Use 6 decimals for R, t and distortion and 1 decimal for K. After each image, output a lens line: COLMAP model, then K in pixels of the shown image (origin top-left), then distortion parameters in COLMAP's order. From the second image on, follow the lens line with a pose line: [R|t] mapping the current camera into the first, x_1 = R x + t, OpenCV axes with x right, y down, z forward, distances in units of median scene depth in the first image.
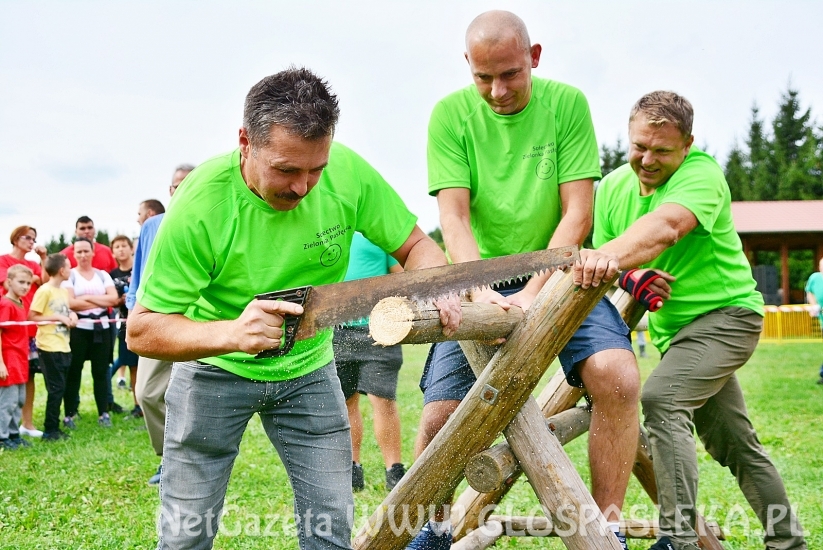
lens RADIAL K [[853.8, 0, 413.3], [0, 853.8, 296.4], [0, 0, 1]] dist [-0.086545, 0.000000]
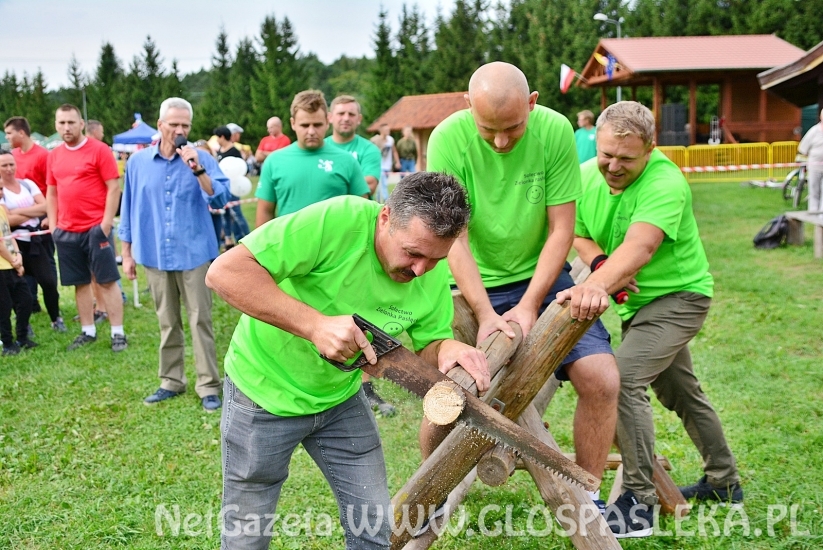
lens RADIAL K [[853.8, 0, 414.0], [0, 853.8, 279.5], [0, 0, 1]] dist [-0.086545, 0.000000]
pose [[0.993881, -0.042649, 0.101892, -0.121845], [0.023528, 0.983023, 0.181969, -0.244683], [-0.107923, -0.178458, 0.978011, -0.100002]]
